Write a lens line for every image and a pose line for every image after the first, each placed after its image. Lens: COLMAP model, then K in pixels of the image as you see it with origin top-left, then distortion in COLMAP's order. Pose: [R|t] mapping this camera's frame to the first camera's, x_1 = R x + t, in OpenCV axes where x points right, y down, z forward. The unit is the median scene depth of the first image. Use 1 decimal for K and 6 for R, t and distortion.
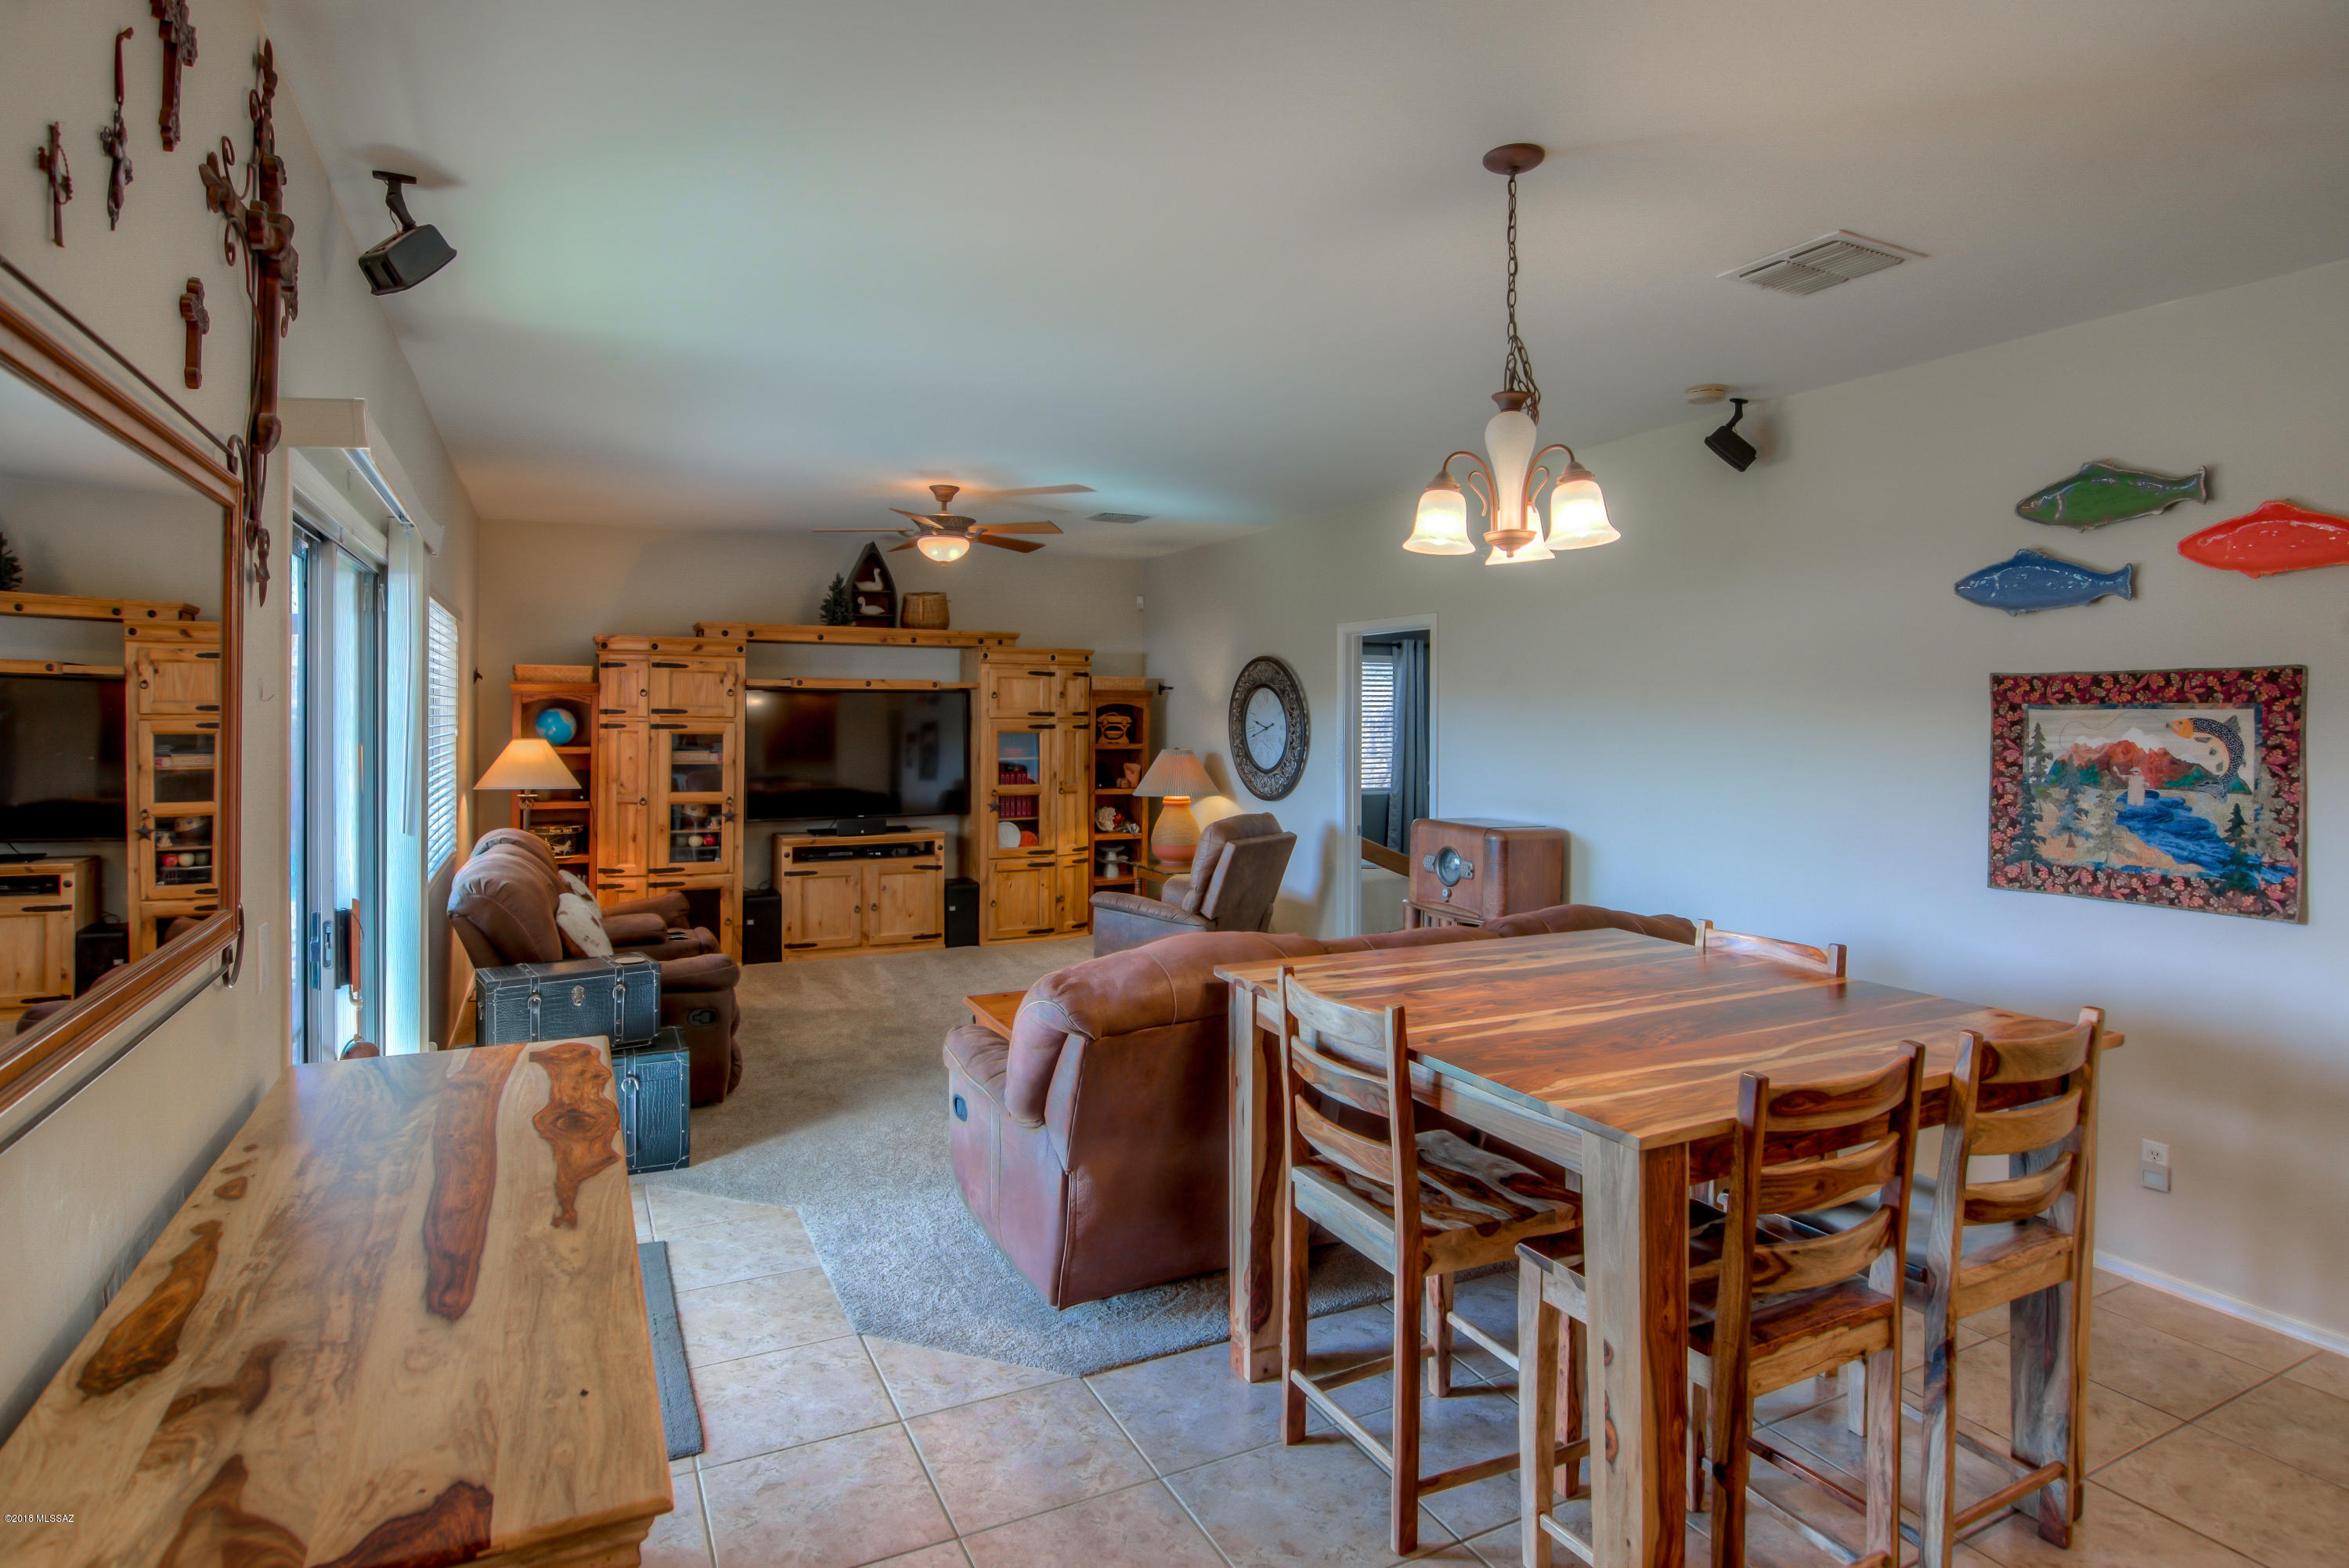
lens RADIAL K [[1224.7, 0, 1165.4], [0, 1224.7, 711.5], [0, 0, 1]] dist [-0.000951, -0.009935]
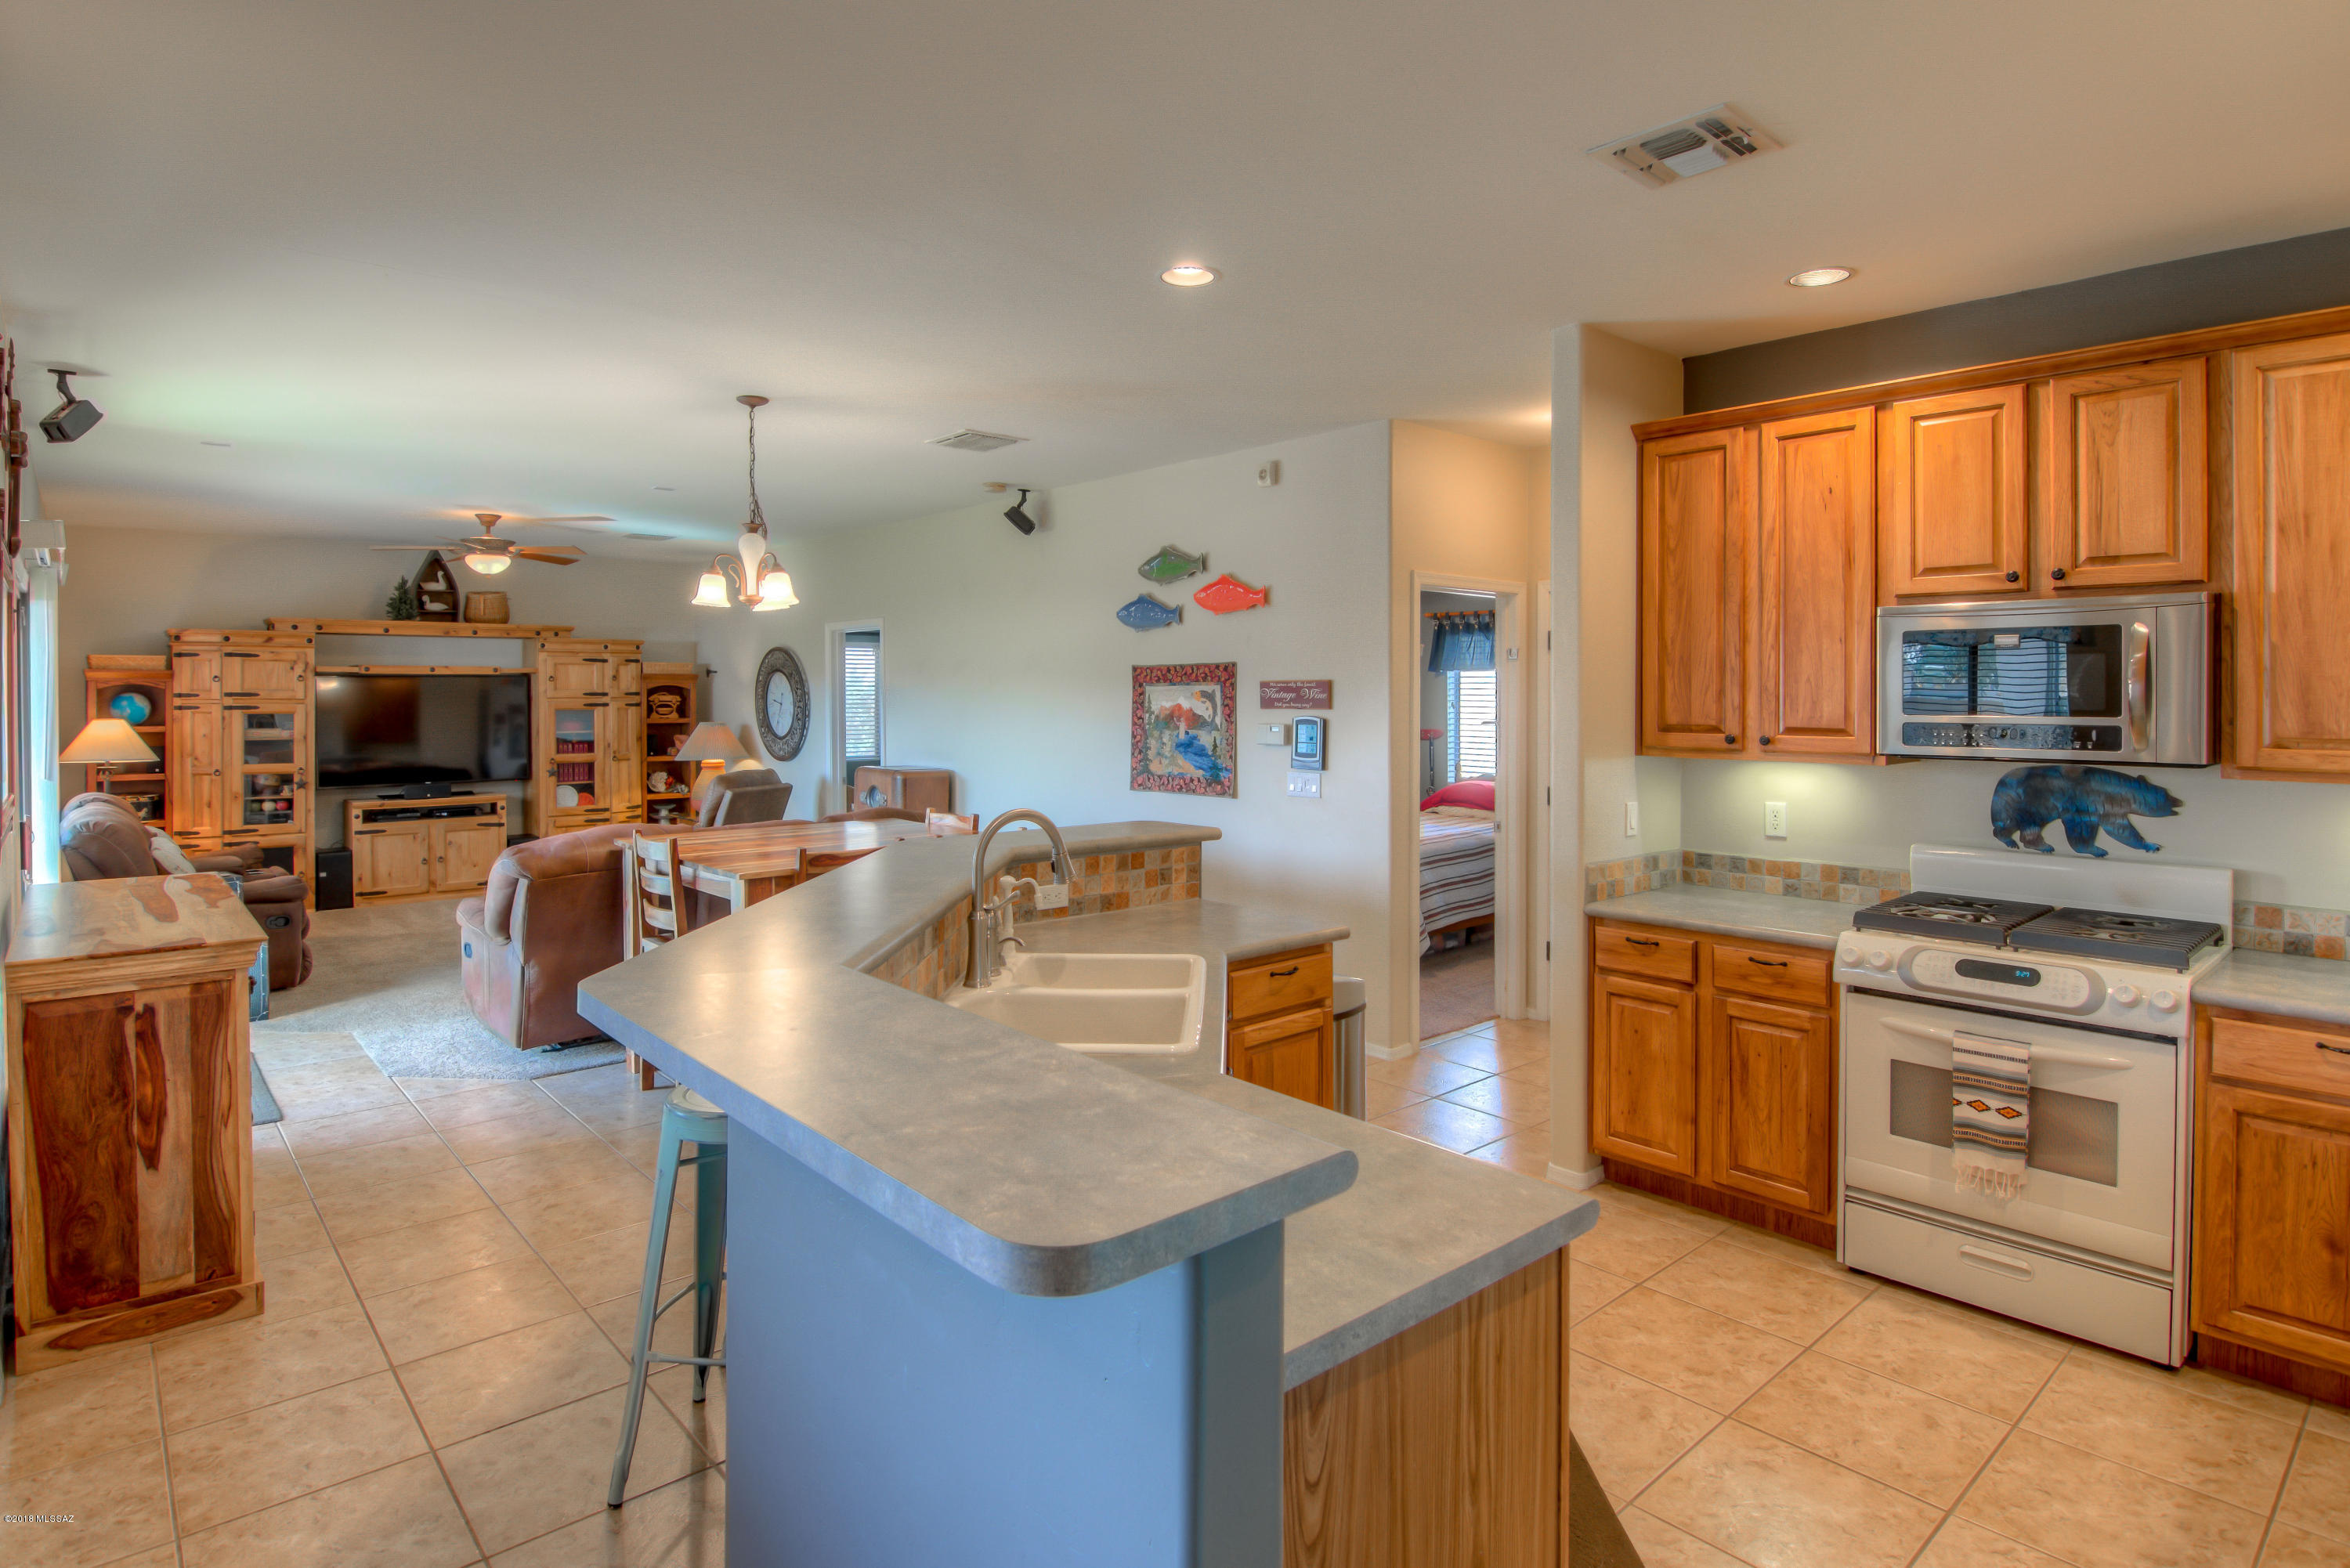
lens RADIAL K [[1250.7, 0, 1163.2], [0, 1250.7, 699.5], [0, 0, 1]] dist [-0.013613, -0.008902]
pose [[0.966025, -0.009685, 0.258268, 0.136478], [0.007716, 0.999933, 0.008636, 0.001117], [-0.258334, -0.006349, 0.966035, -0.361875]]
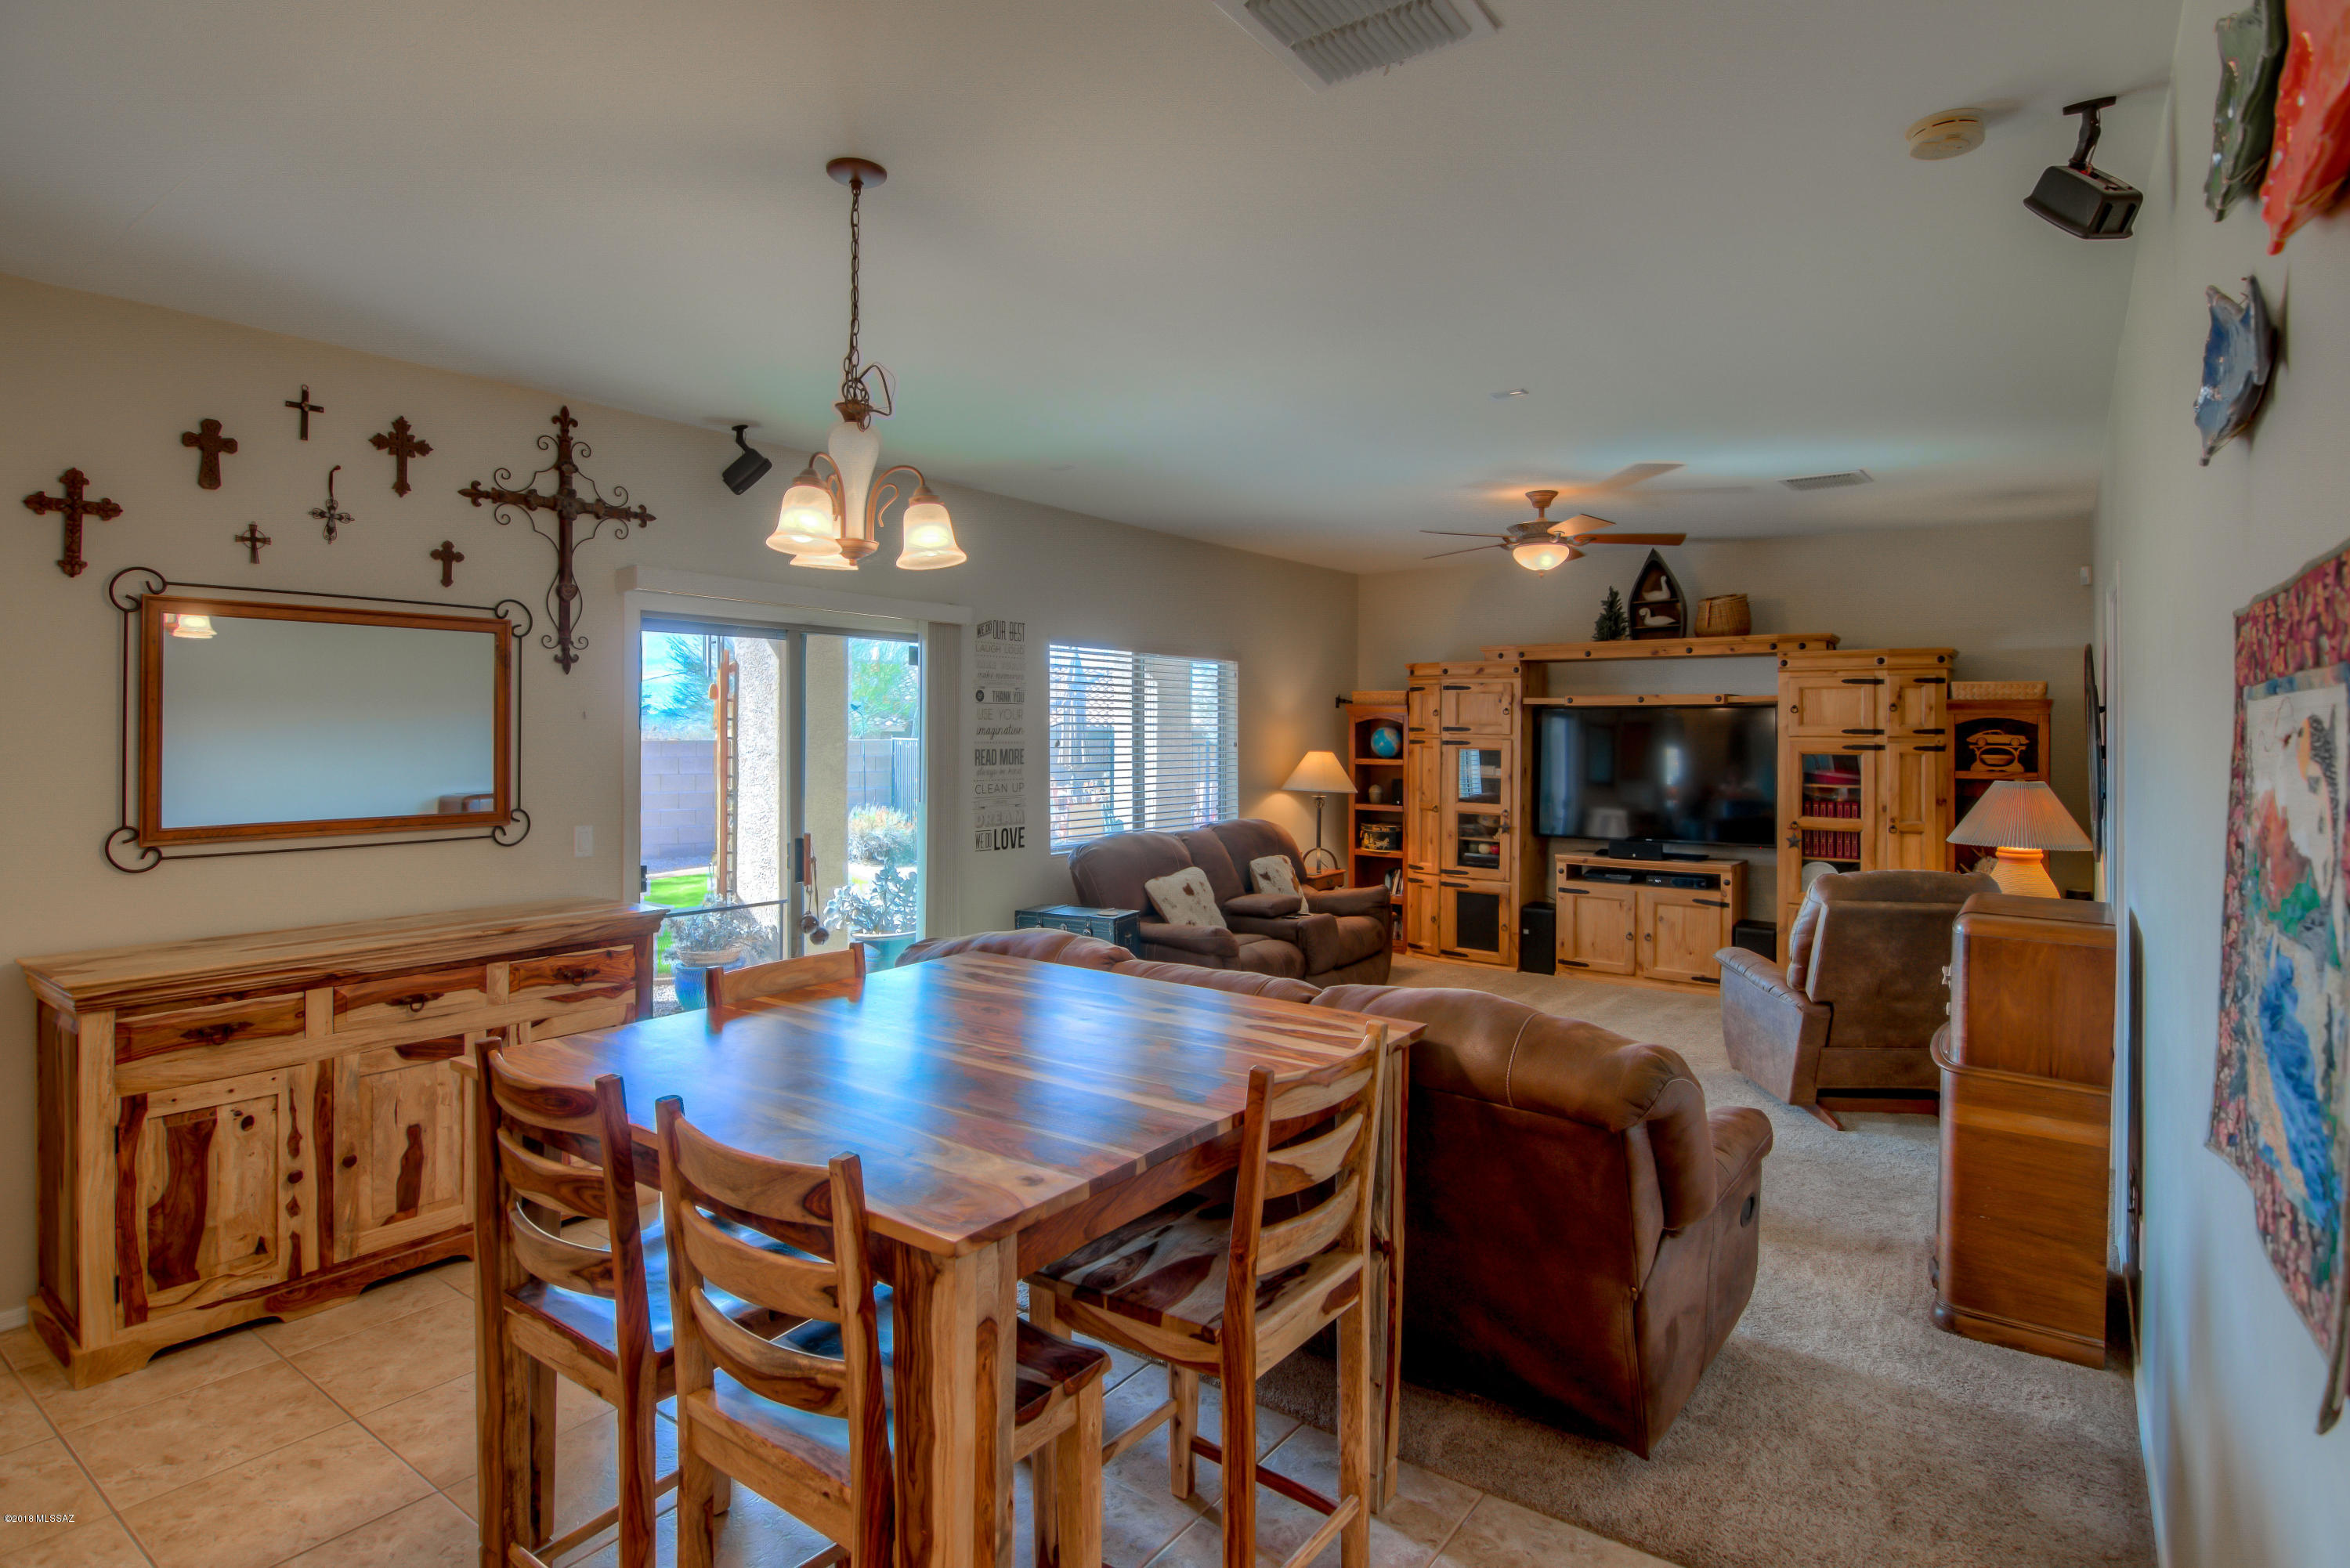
lens RADIAL K [[1202.8, 0, 1173.6], [0, 1202.8, 732.4], [0, 0, 1]] dist [0.002519, -0.019635]
pose [[0.465926, -0.000545, -0.884824, 0.442725], [-0.001030, 0.999999, -0.001159, 0.004343], [0.884823, 0.001451, 0.465924, 0.266461]]
